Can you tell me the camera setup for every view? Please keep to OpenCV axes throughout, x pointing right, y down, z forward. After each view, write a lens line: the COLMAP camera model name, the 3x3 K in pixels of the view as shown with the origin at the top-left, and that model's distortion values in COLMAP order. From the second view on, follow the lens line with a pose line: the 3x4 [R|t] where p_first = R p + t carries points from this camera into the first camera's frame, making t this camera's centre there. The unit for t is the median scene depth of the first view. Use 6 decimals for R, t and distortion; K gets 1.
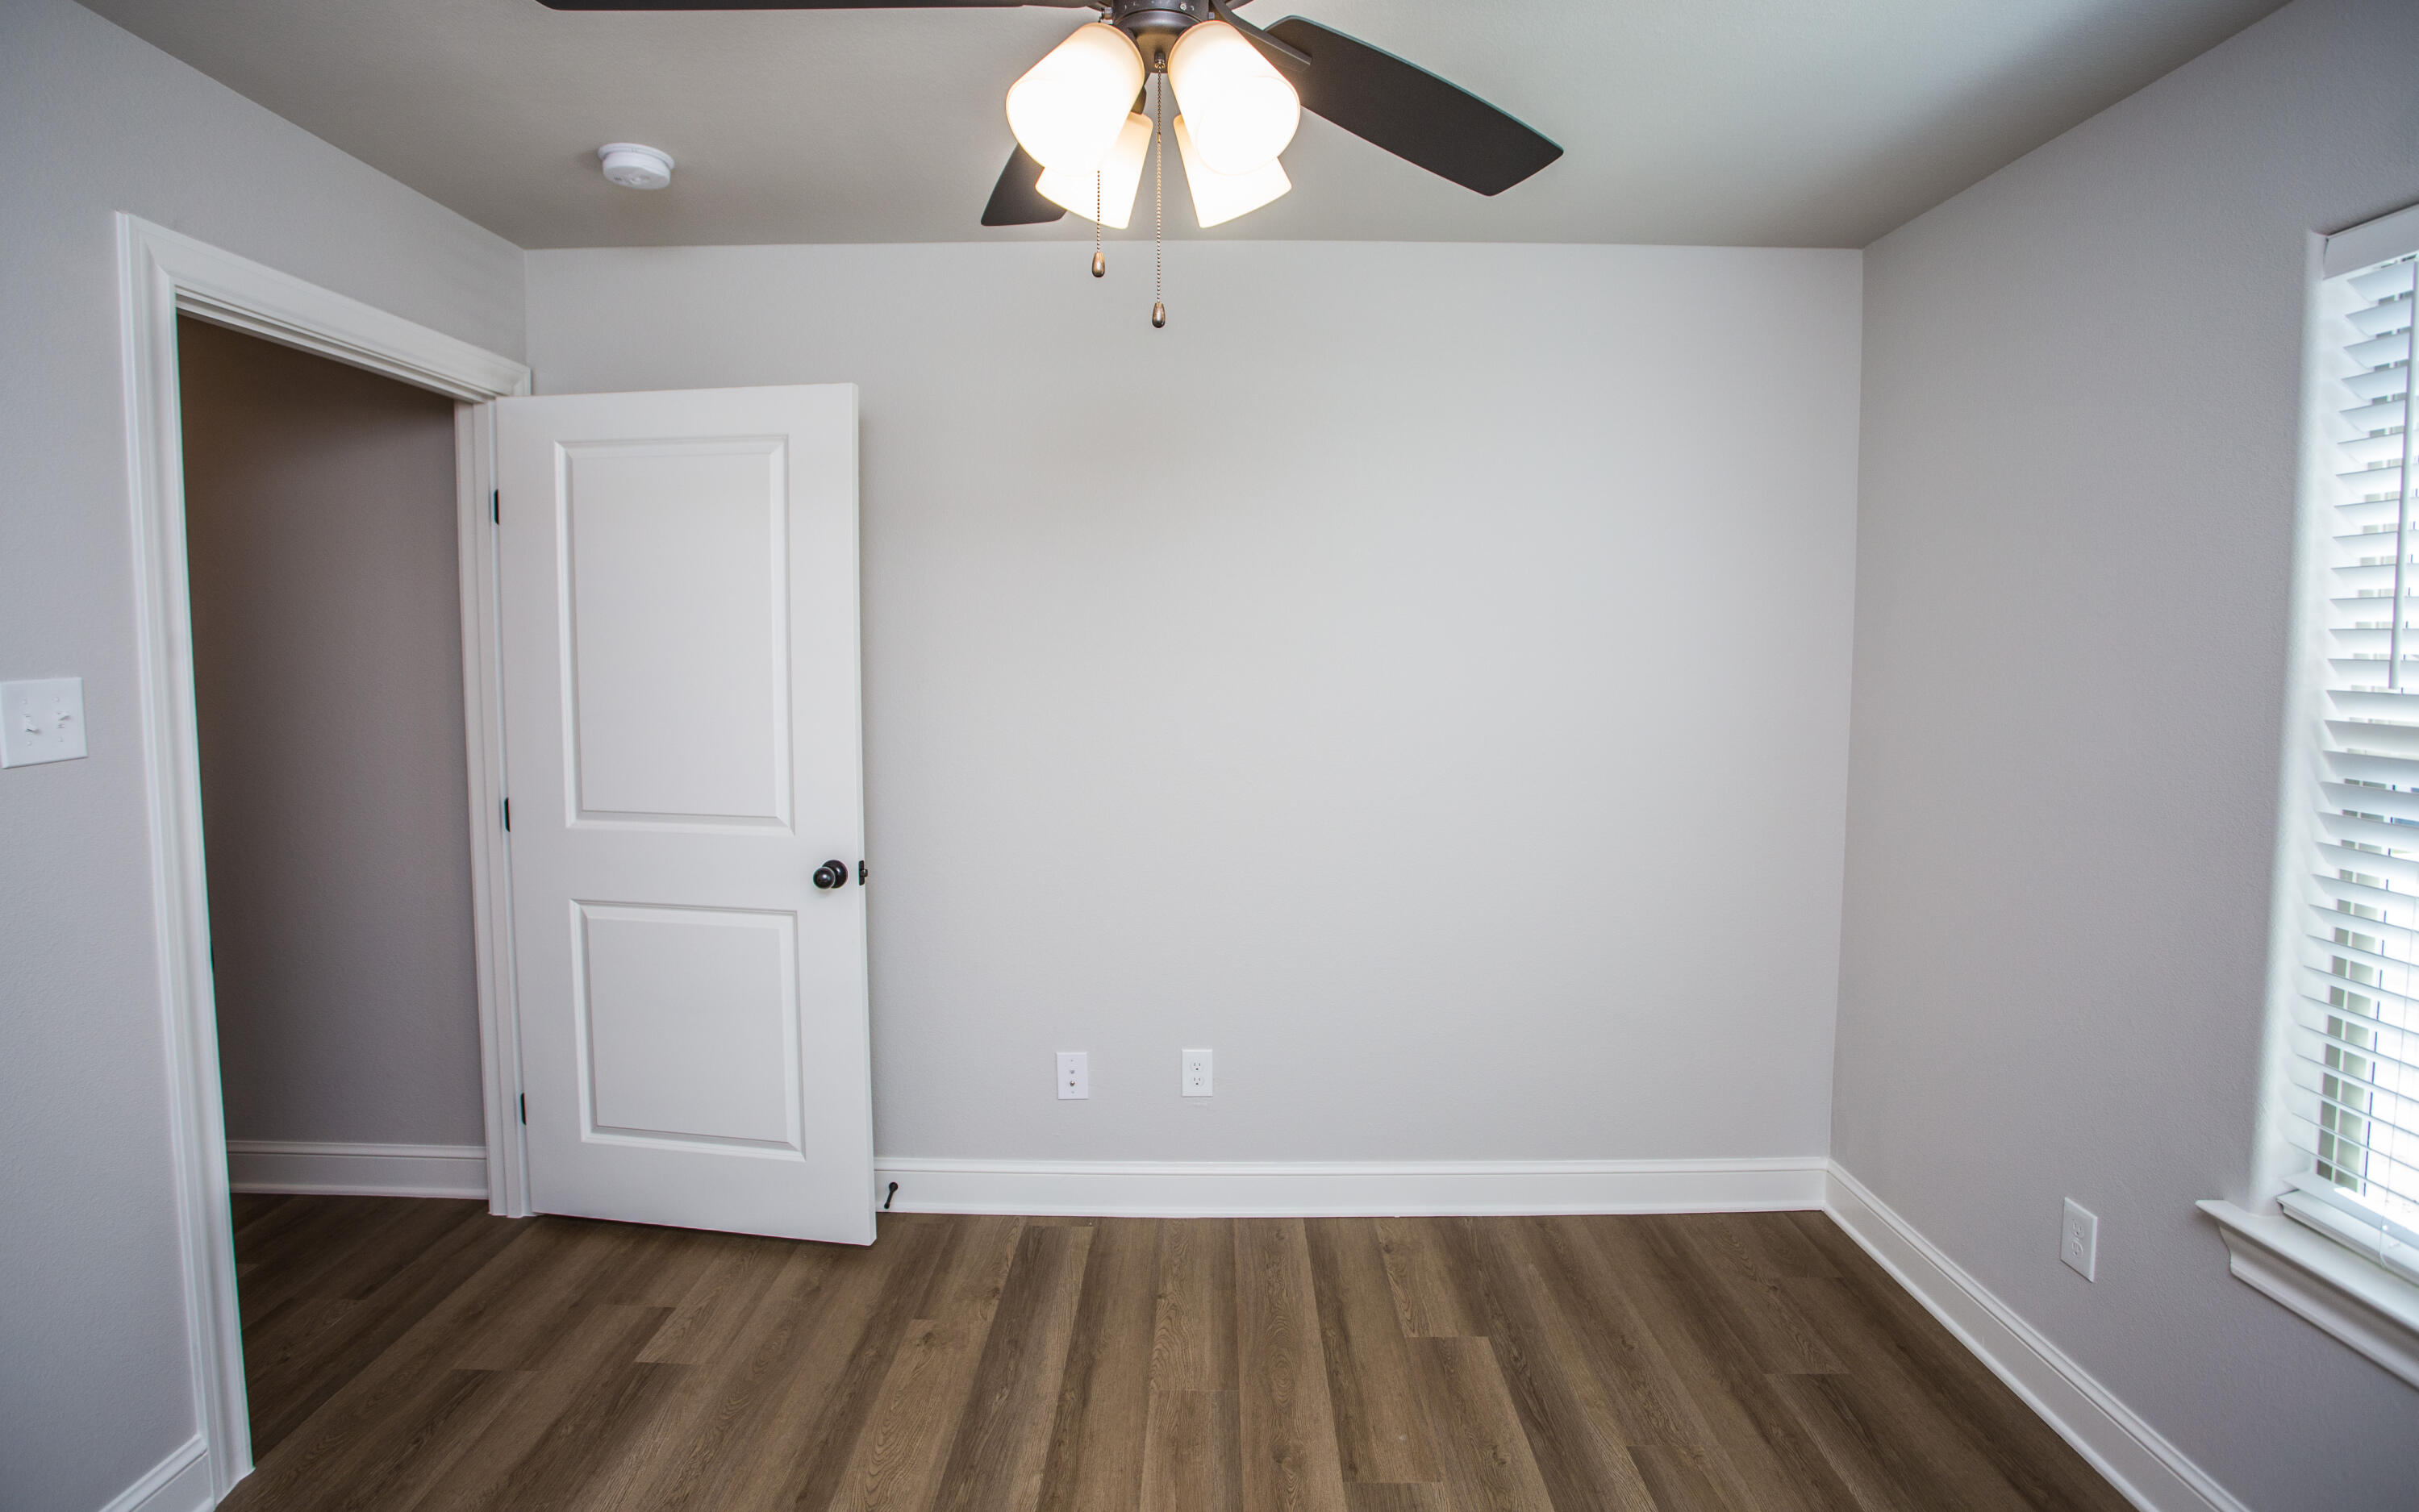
lens RADIAL K [[1178.9, 0, 1200.6], [0, 1178.9, 750.5], [0, 0, 1]] dist [-0.047885, 0.017133]
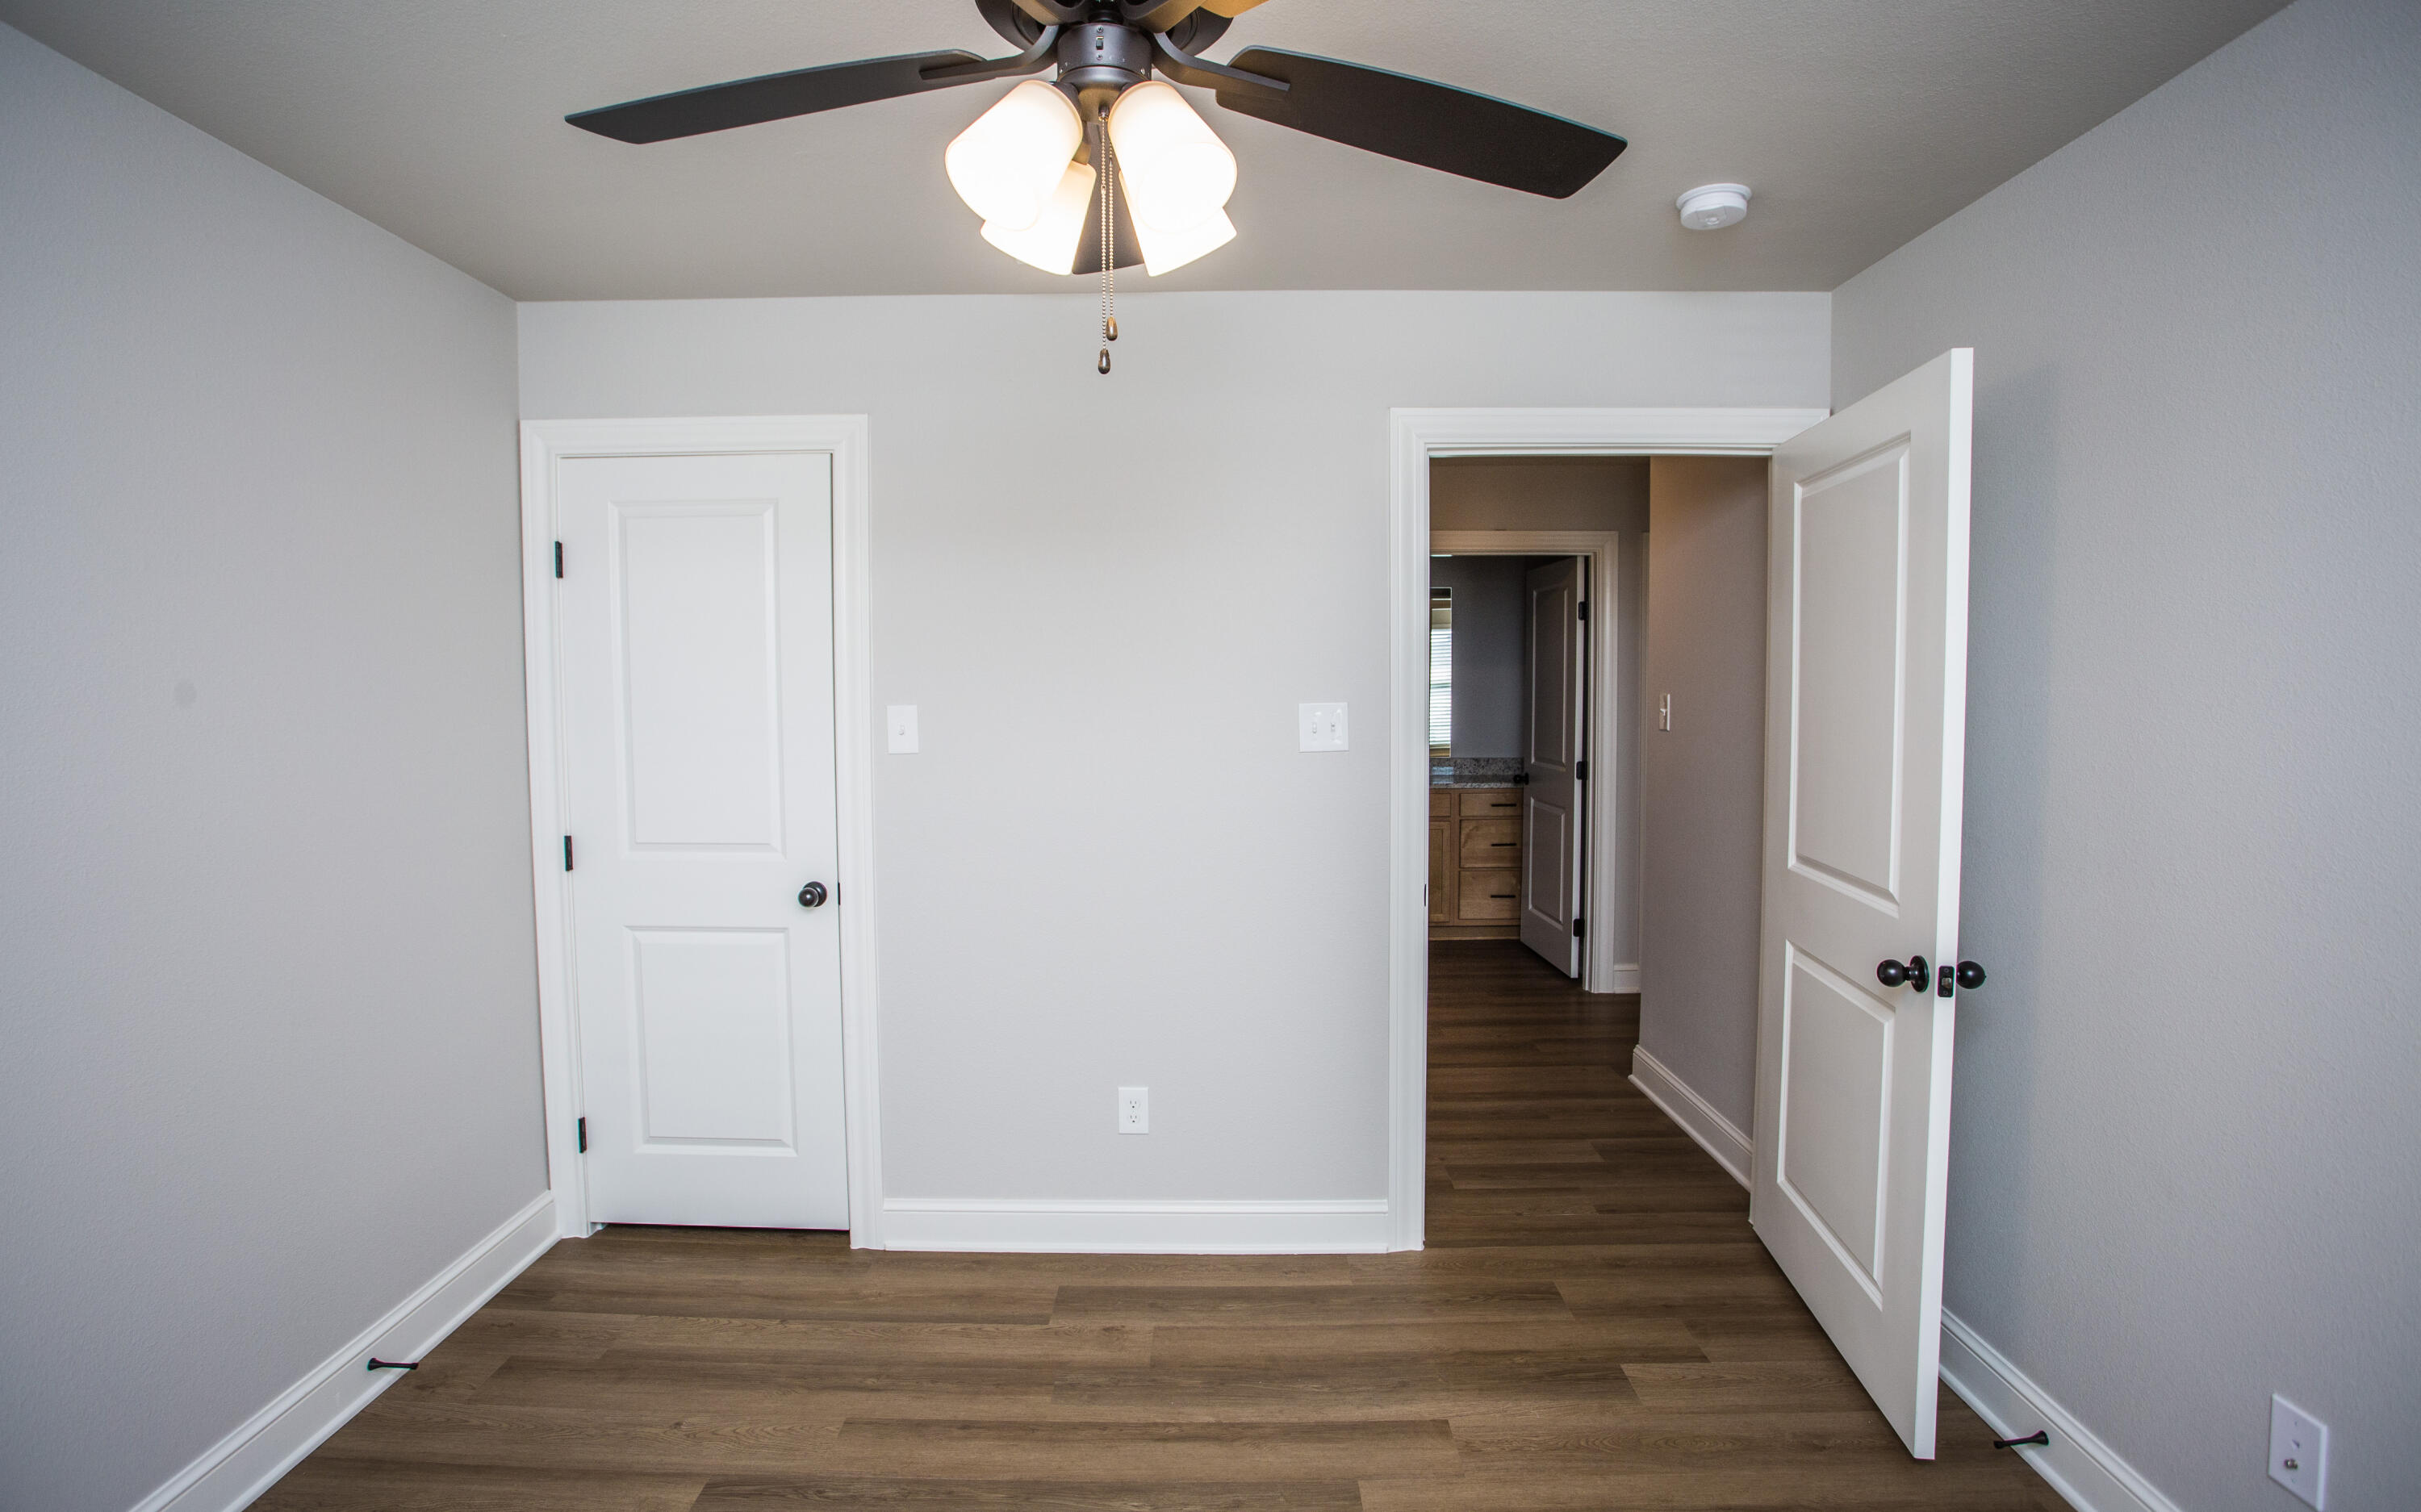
lens RADIAL K [[1179.9, 0, 1201.6], [0, 1179.9, 750.5], [0, 0, 1]] dist [-0.047885, 0.017133]
pose [[0.016989, 0.061422, -0.997967, 0.541858], [-0.105993, 0.992598, 0.059287, -0.047764], [0.994222, 0.104770, 0.023373, 0.564786]]
